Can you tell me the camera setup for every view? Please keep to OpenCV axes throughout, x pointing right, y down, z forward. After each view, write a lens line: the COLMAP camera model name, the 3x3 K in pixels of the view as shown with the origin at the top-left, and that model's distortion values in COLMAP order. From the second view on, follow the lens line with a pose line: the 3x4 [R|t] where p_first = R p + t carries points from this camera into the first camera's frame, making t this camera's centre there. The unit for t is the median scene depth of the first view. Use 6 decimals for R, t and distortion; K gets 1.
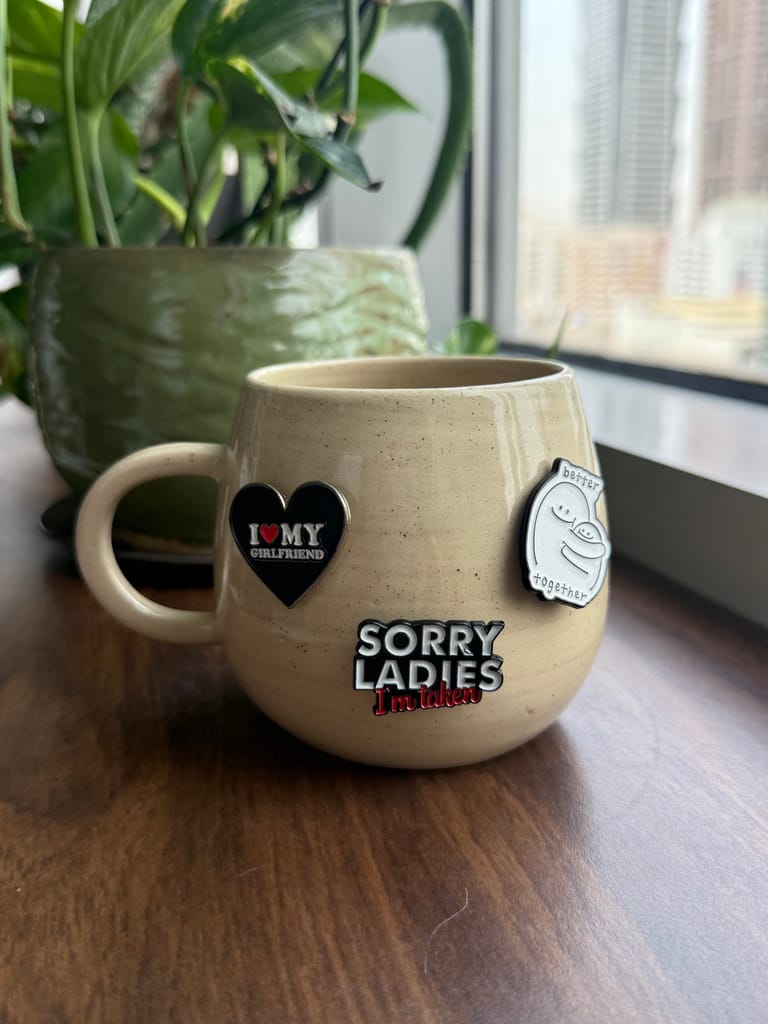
lens RADIAL K [[859.7, 0, 377.7], [0, 859.7, 521.3], [0, 0, 1]] dist [-0.032529, -0.045955]
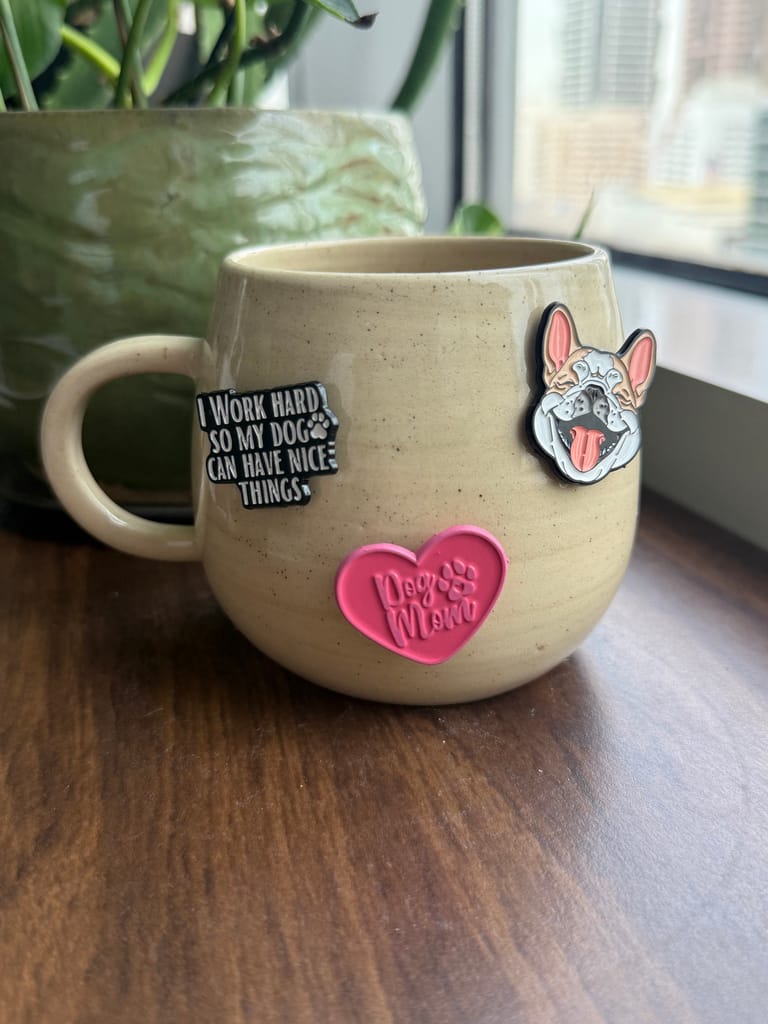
lens RADIAL K [[859.7, 0, 374.2], [0, 859.7, 513.3], [0, 0, 1]] dist [-0.032529, -0.045955]
pose [[0.999698, -0.009480, 0.022693, -0.020715], [0.006843, 0.993502, 0.113606, -0.068580], [-0.023623, -0.113416, 0.993267, 0.310727]]
